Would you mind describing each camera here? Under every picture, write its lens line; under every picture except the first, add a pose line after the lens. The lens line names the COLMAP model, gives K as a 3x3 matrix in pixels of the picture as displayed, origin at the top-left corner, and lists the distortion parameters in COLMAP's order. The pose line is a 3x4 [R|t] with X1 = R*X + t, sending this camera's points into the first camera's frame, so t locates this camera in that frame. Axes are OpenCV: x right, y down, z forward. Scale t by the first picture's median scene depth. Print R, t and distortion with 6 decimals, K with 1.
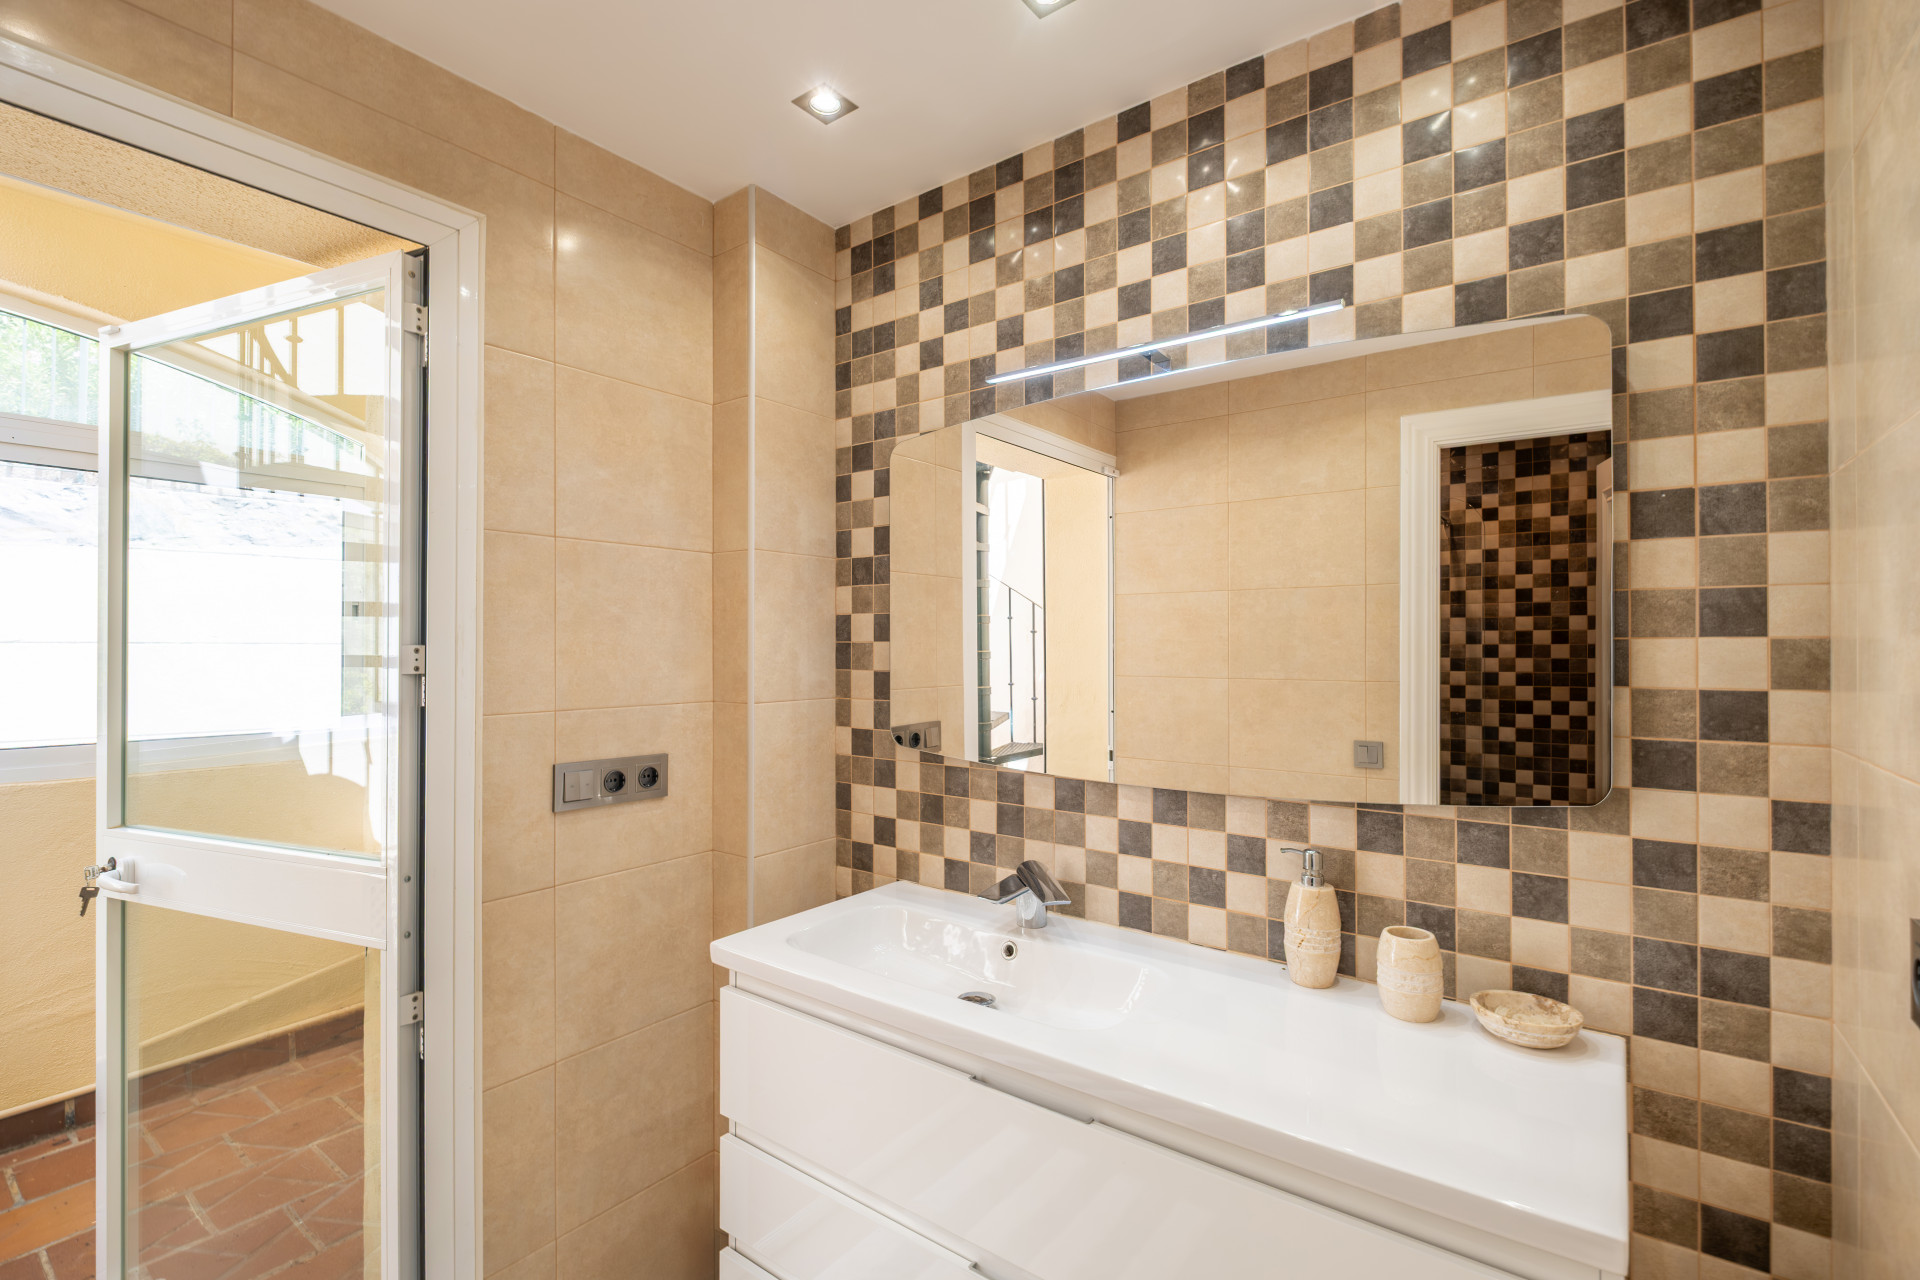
lens RADIAL K [[840.1, 0, 965.2], [0, 840.1, 651.4], [0, 0, 1]] dist [-0.001652, -0.000143]
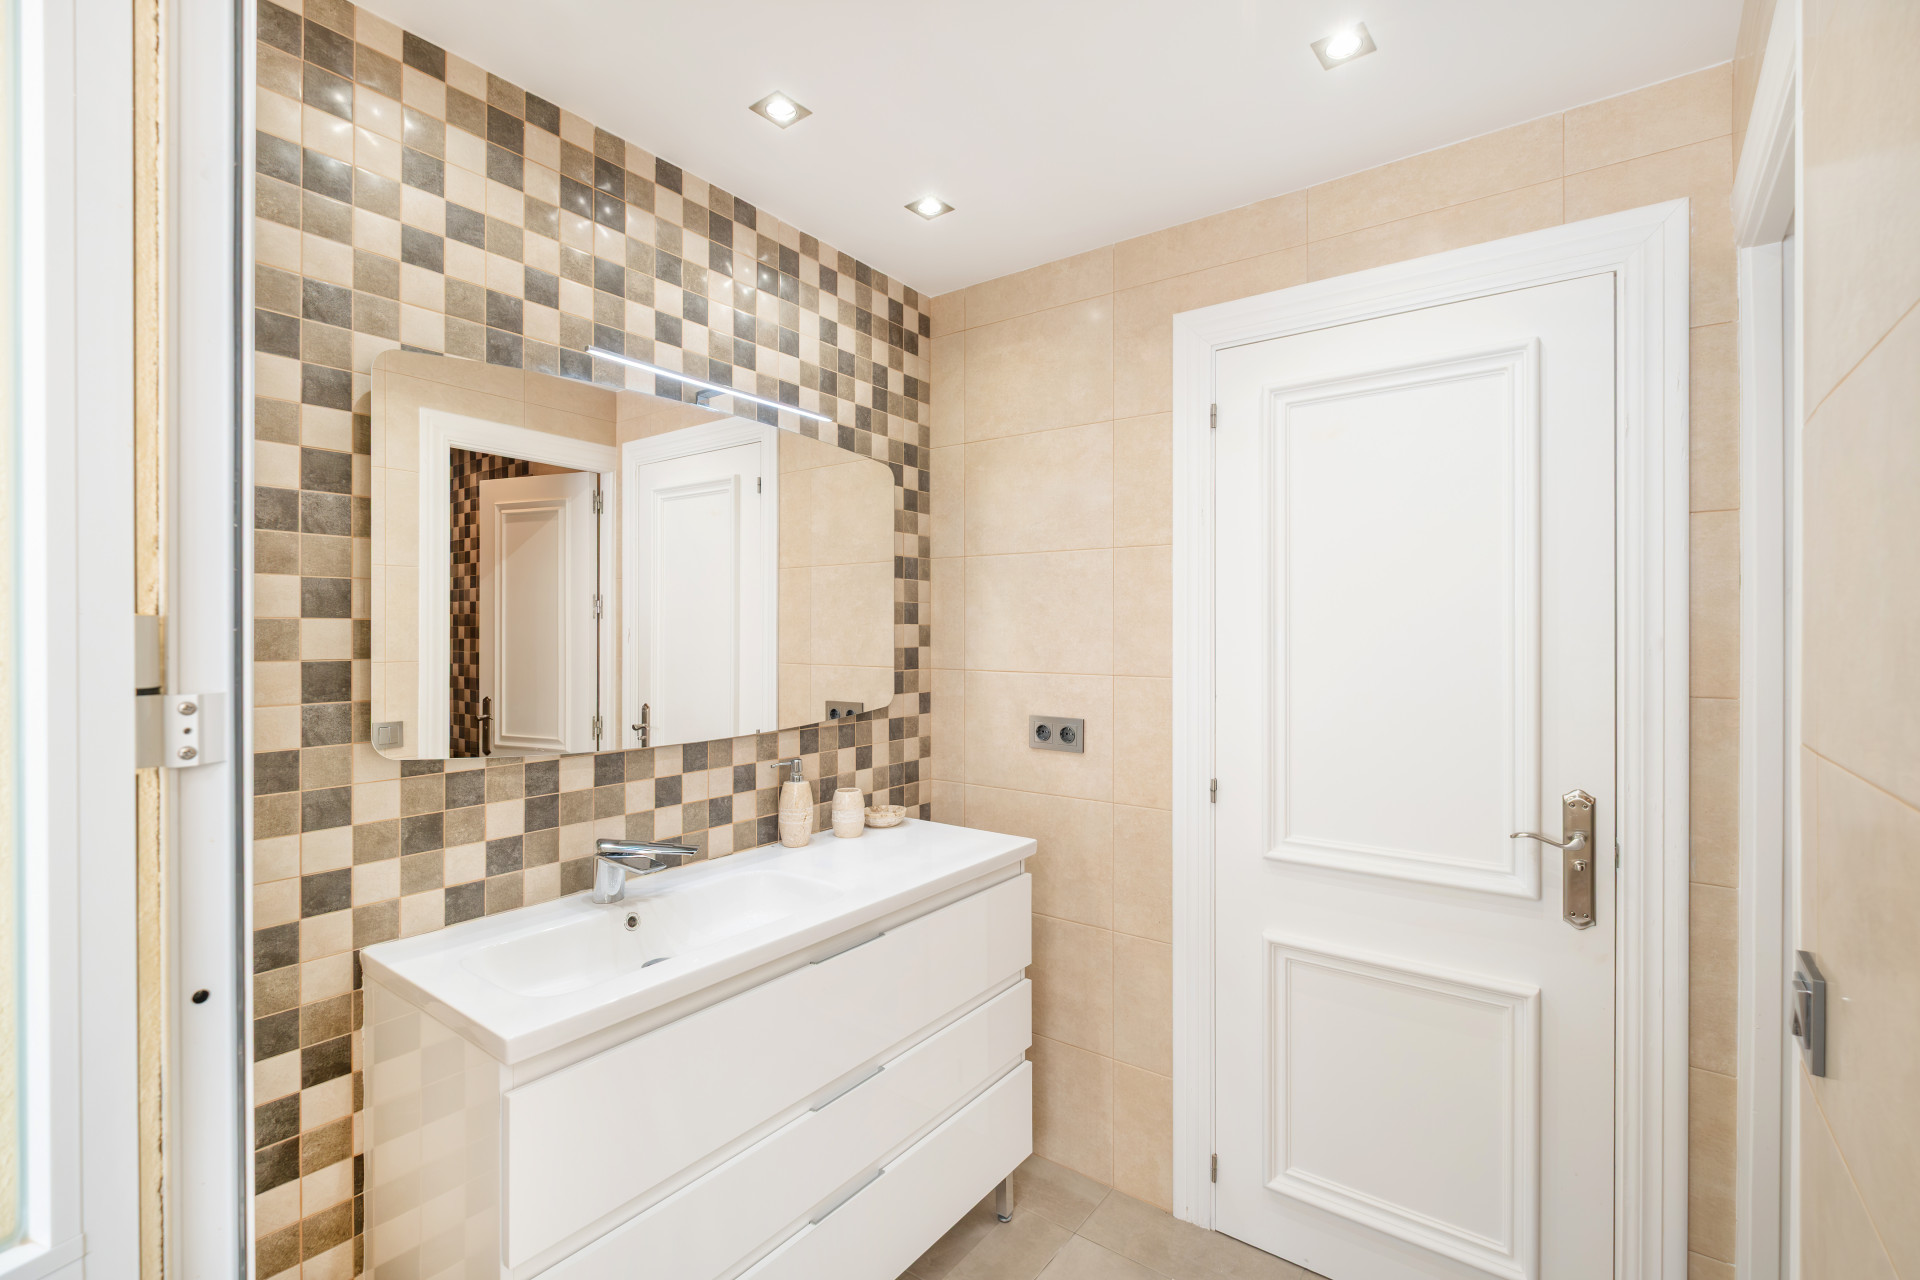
lens RADIAL K [[864.7, 0, 960.0], [0, 864.7, 640.0], [0, 0, 1]] dist [0.014556, -0.000009]
pose [[0.006481, -0.010327, 0.999926, -1.013237], [0.004457, 0.999937, 0.010298, 0.001927], [-0.999969, 0.004390, 0.006526, 0.594859]]
